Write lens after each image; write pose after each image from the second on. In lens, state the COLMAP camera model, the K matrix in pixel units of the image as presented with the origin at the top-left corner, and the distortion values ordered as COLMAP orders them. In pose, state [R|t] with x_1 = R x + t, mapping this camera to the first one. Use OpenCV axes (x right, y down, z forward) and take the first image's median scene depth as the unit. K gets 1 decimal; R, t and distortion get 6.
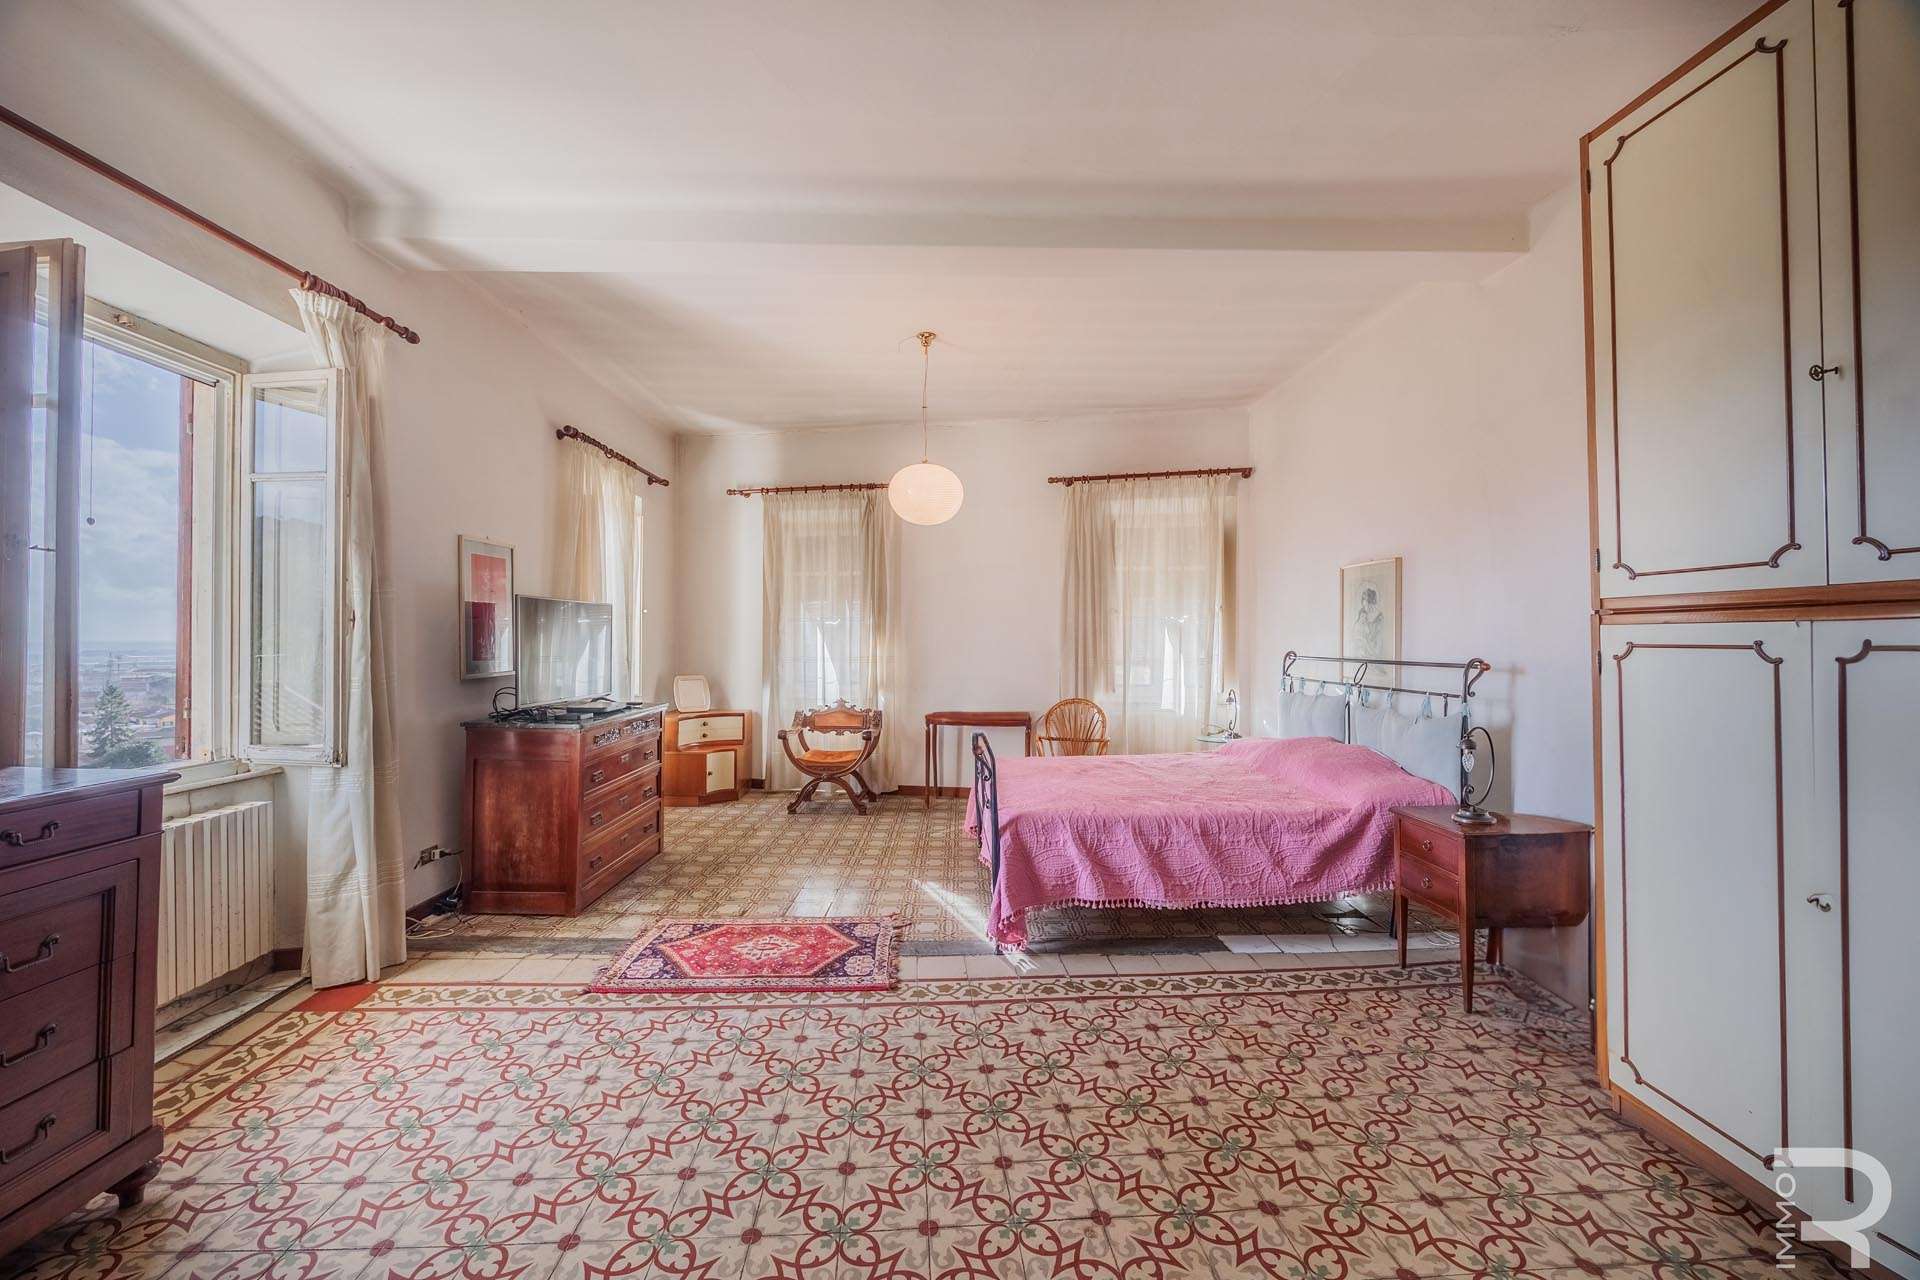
lens RADIAL K [[753.6, 0, 957.9], [0, 753.6, 630.0], [0, 0, 1]] dist [-0.000591, -0.000049]
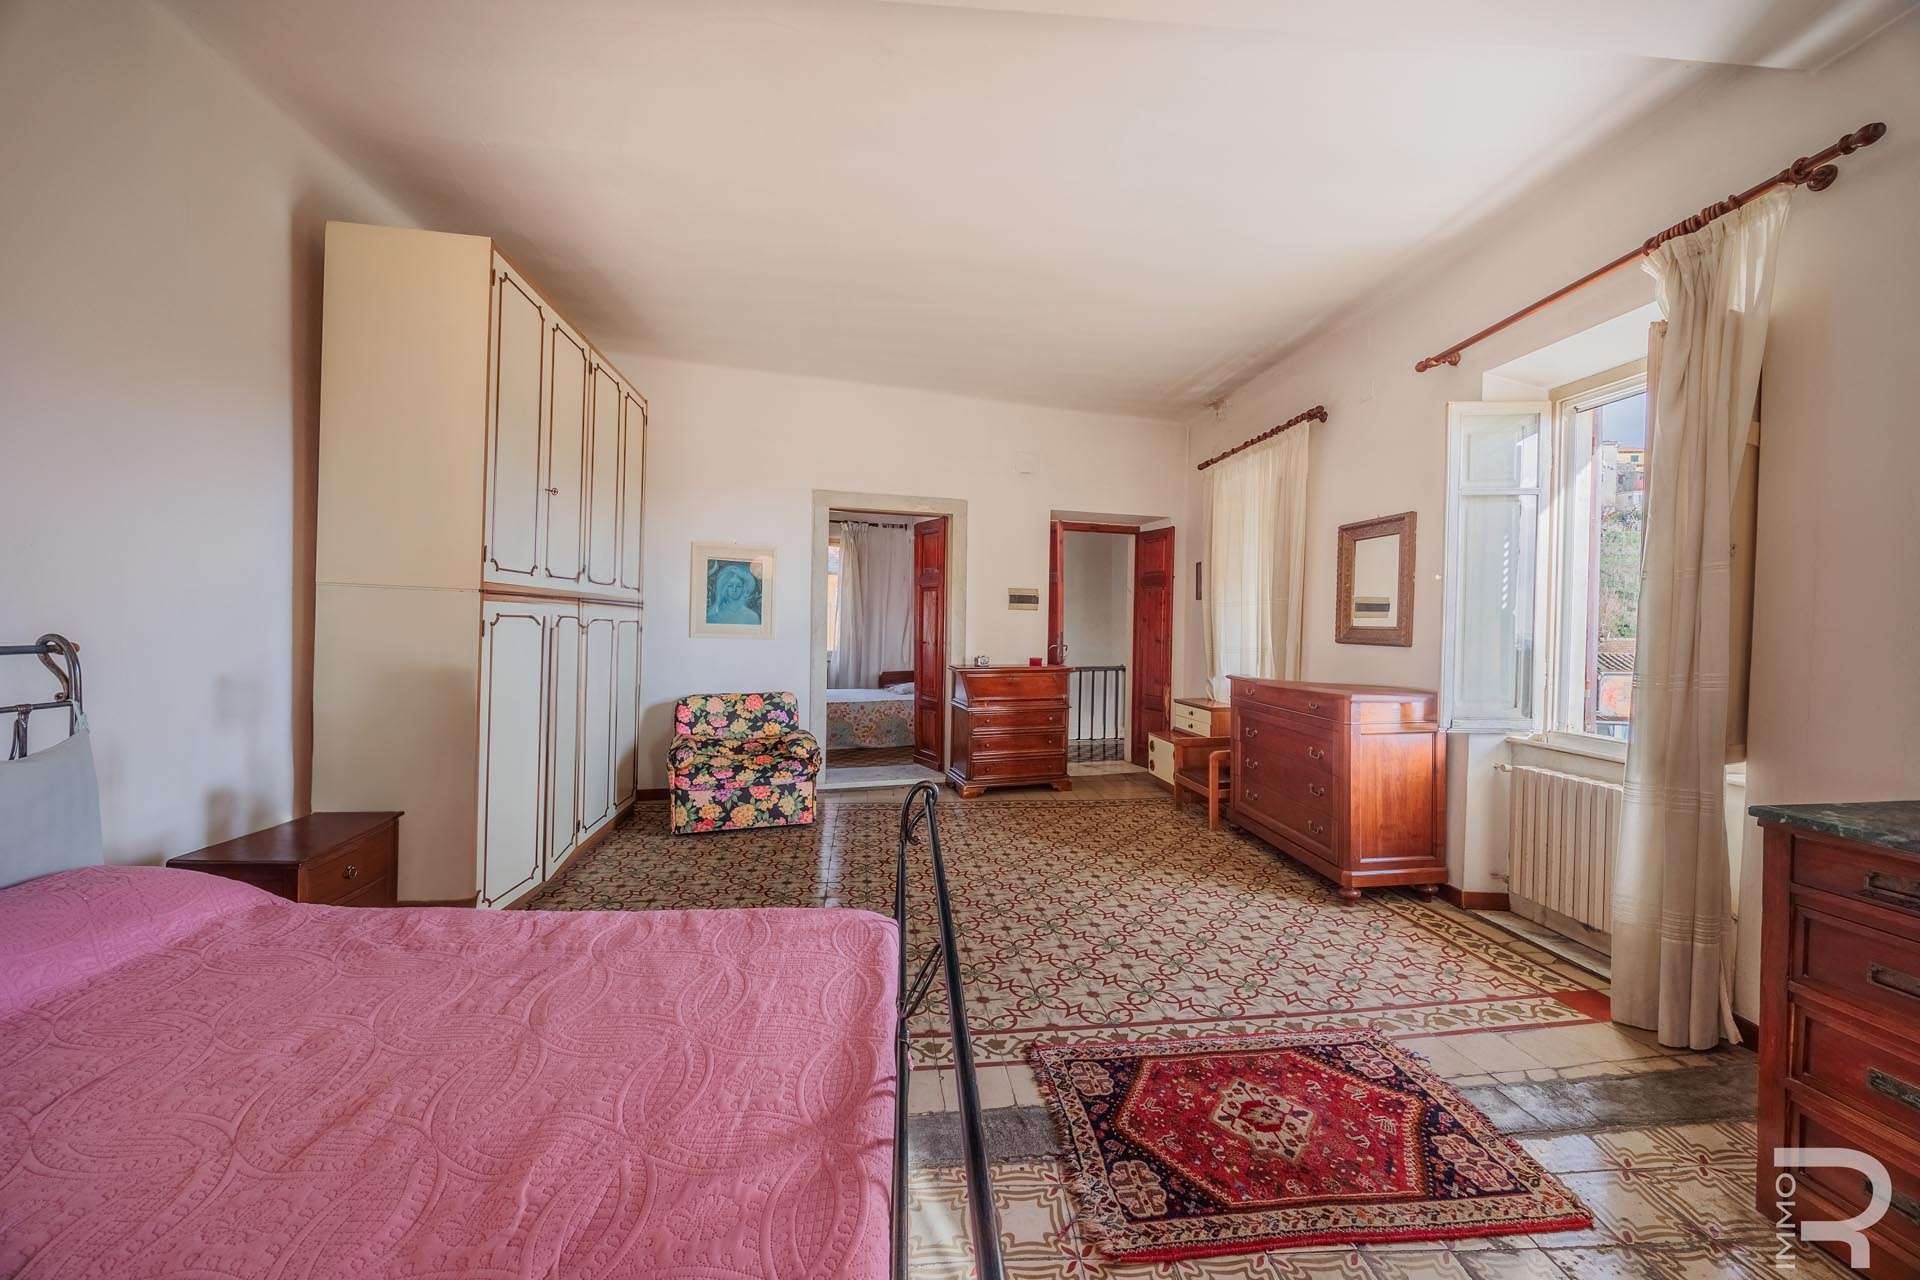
lens RADIAL K [[753.6, 0, 967.1], [0, 753.6, 631.7], [0, 0, 1]] dist [-0.000591, -0.000049]
pose [[-0.997820, -0.016386, -0.063922, 0.042827], [-0.016575, 0.999860, 0.002426, 0.024086], [0.063873, 0.003480, -0.997952, 1.857823]]
